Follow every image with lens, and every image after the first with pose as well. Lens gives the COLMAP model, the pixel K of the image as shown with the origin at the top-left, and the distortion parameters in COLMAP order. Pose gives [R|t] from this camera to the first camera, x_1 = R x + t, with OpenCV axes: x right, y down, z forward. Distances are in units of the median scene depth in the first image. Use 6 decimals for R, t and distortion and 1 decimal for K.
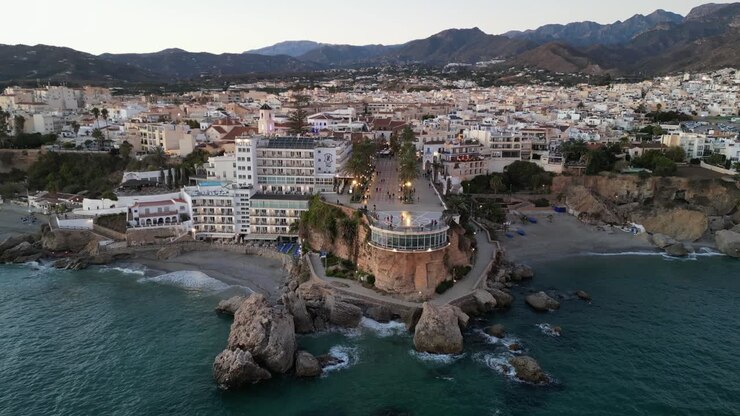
lens RADIAL K [[538.3, 0, 370.0], [0, 538.3, 208.0], [0, 0, 1]] dist [0.088117, -0.094684]
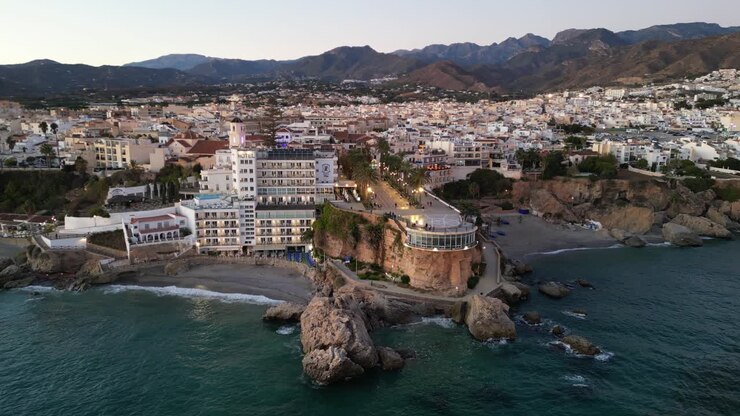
lens RADIAL K [[538.3, 0, 370.0], [0, 538.3, 208.0], [0, 0, 1]] dist [0.088117, -0.094684]
pose [[0.981598, -0.034797, 0.187762, -0.176198], [0.039921, 0.998925, -0.023578, 0.009698], [-0.186740, 0.030640, 0.981931, -0.021386]]
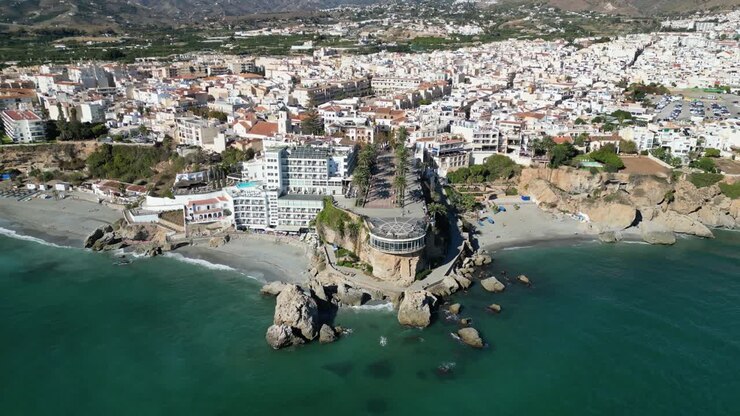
lens RADIAL K [[538.3, 0, 370.0], [0, 538.3, 208.0], [0, 0, 1]] dist [0.088117, -0.094684]
pose [[0.999929, -0.000913, -0.011900, 0.012648], [0.002224, 0.993858, 0.110638, -0.120846], [0.011726, -0.110657, 0.993790, -0.247537]]
